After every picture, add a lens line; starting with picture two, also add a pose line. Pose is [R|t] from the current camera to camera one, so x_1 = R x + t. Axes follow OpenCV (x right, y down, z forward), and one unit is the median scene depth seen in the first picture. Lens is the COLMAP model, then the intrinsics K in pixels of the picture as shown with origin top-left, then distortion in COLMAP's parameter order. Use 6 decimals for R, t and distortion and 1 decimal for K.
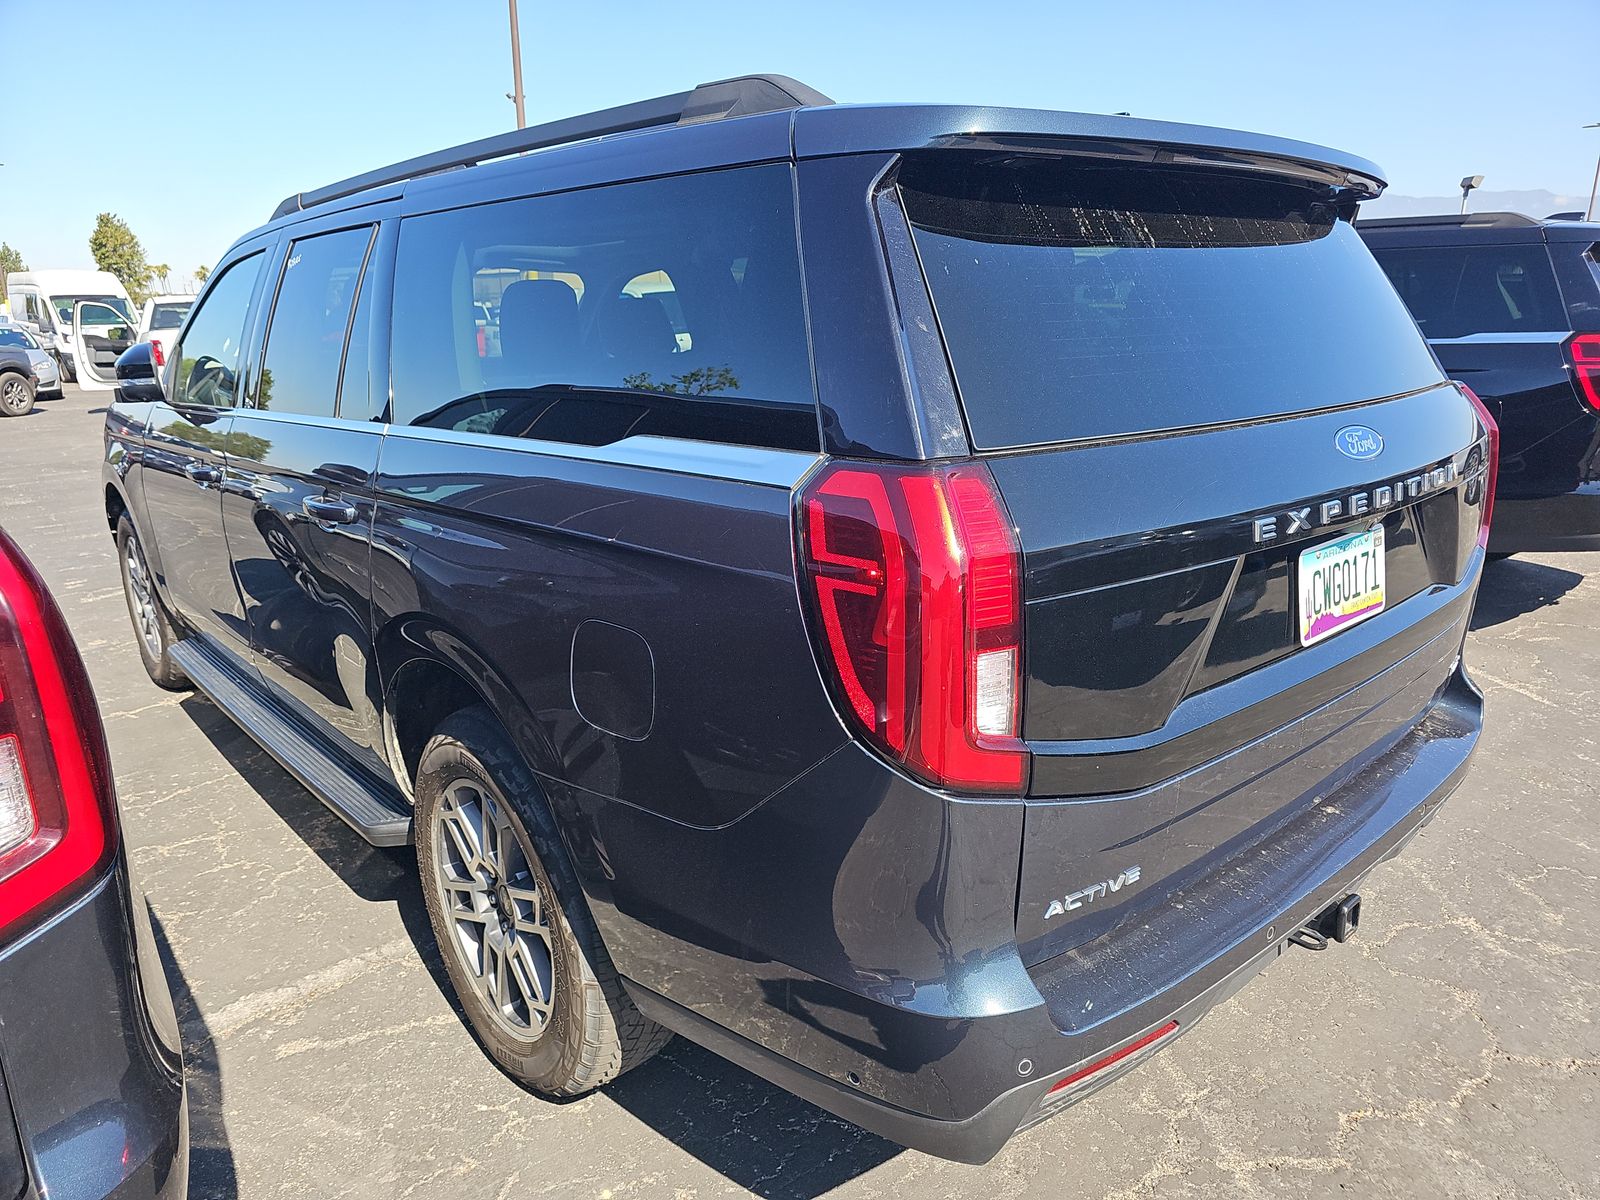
lens RADIAL K [[1060.7, 0, 800.0], [0, 1060.7, 600.0], [0, 0, 1]] dist [0.061177, -0.048020]
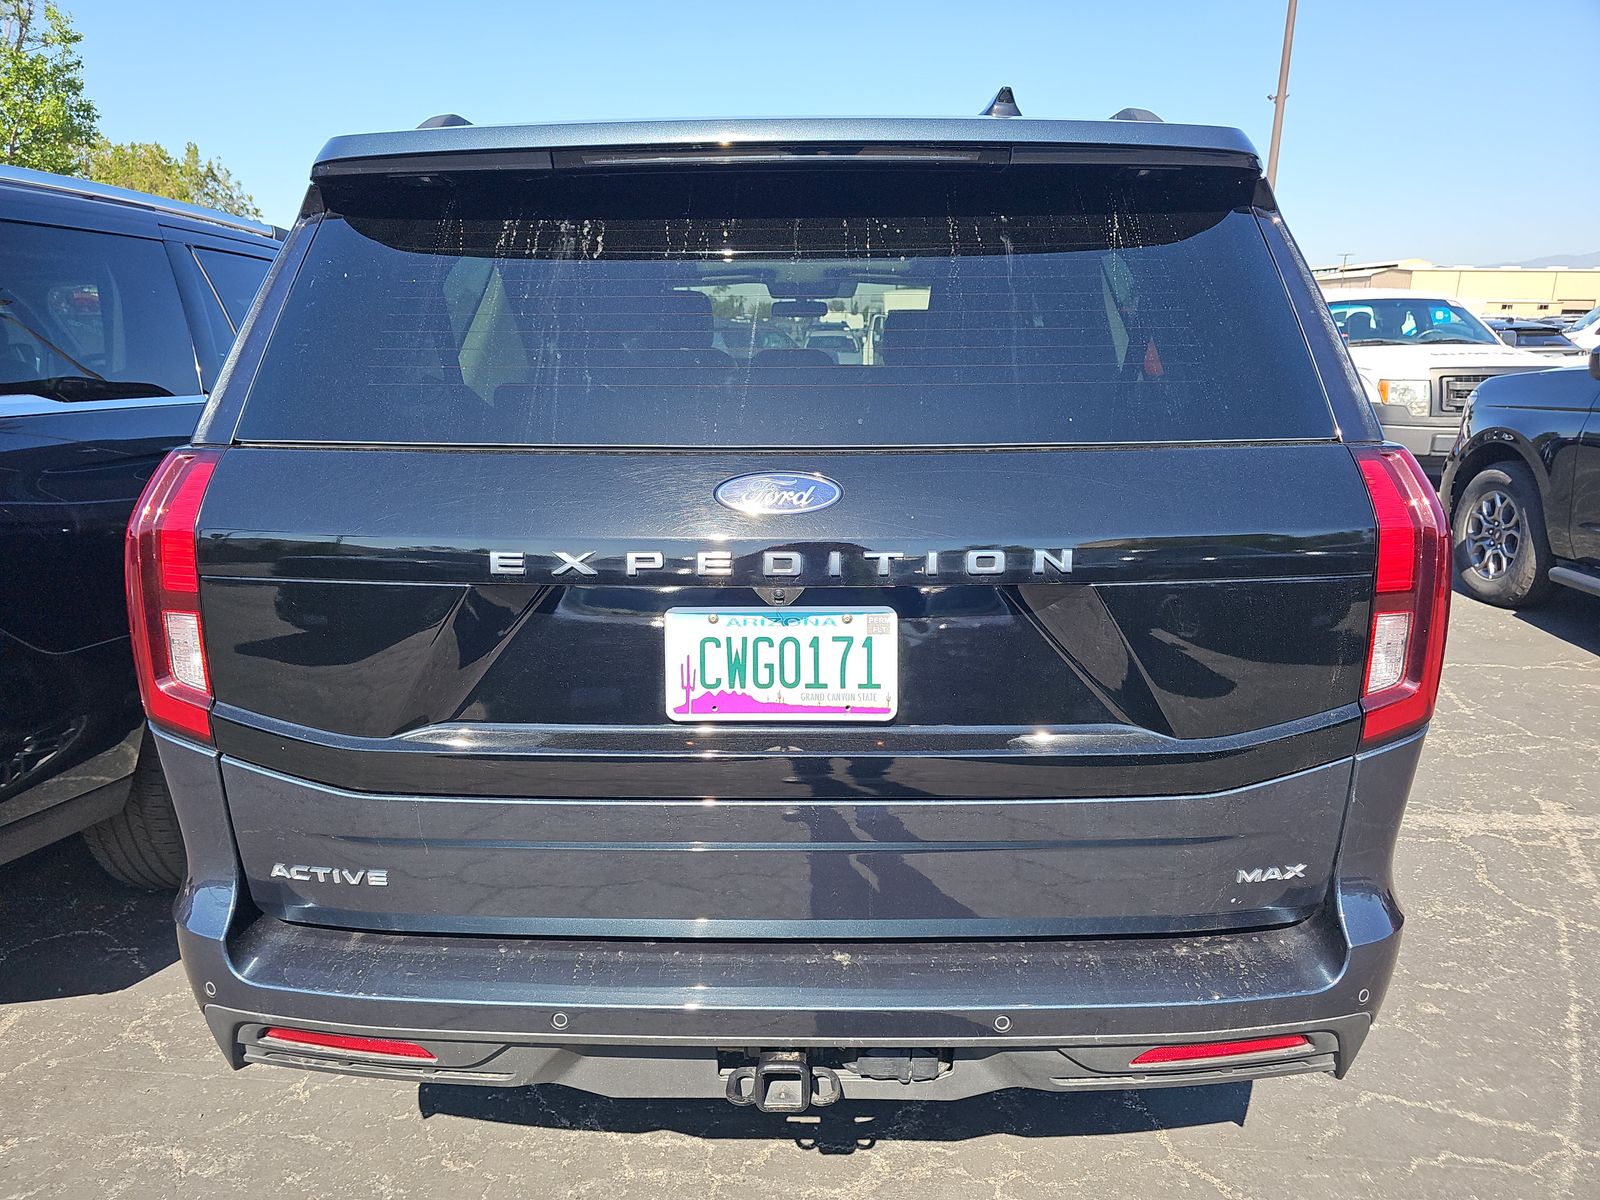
lens RADIAL K [[1060.7, 0, 800.0], [0, 1060.7, 600.0], [0, 0, 1]] dist [0.061177, -0.048020]
pose [[0.737041, 0.177193, -0.652207, 1.046856], [-0.184334, 0.981136, 0.058246, -0.114687], [0.650225, 0.077295, 0.755800, 0.404008]]
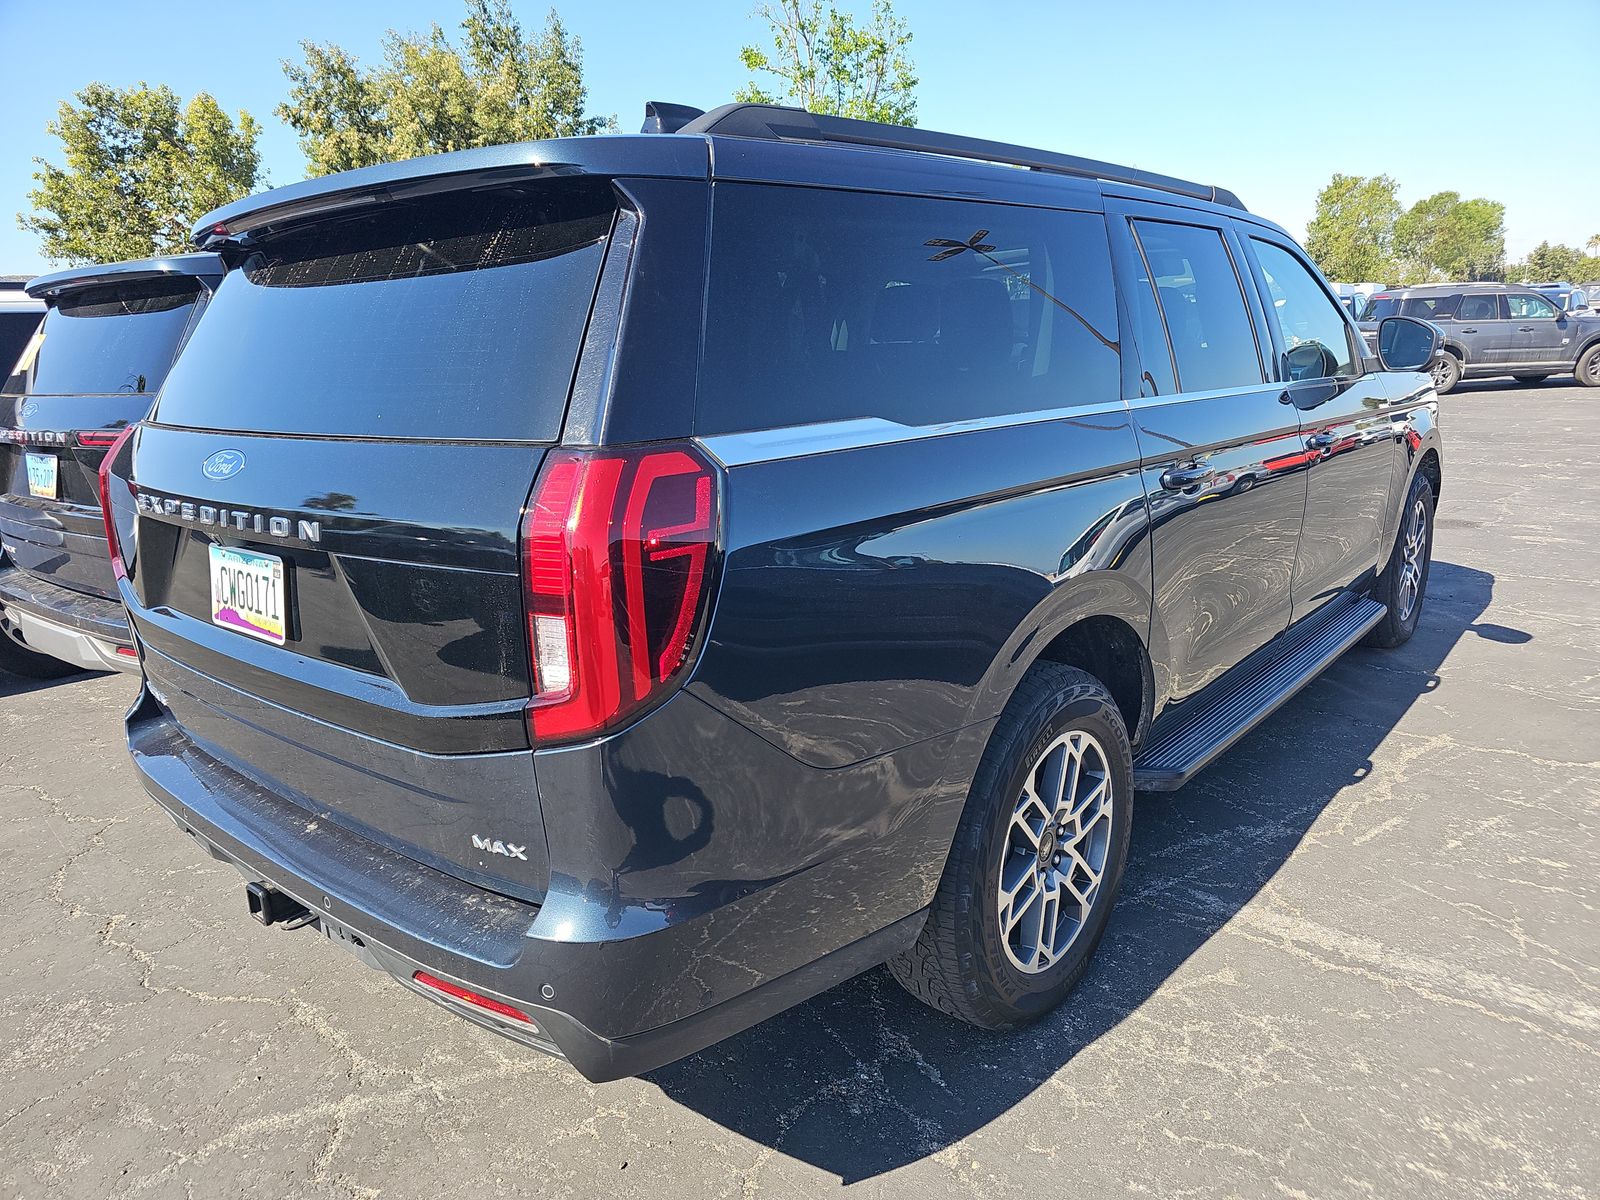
lens RADIAL K [[1060.7, 0, 800.0], [0, 1060.7, 600.0], [0, 0, 1]] dist [0.061177, -0.048020]
pose [[0.140380, 0.248511, -0.958403, 1.665591], [-0.219698, 0.951675, 0.214587, -0.374466], [0.965415, 0.180435, 0.188194, 1.360581]]
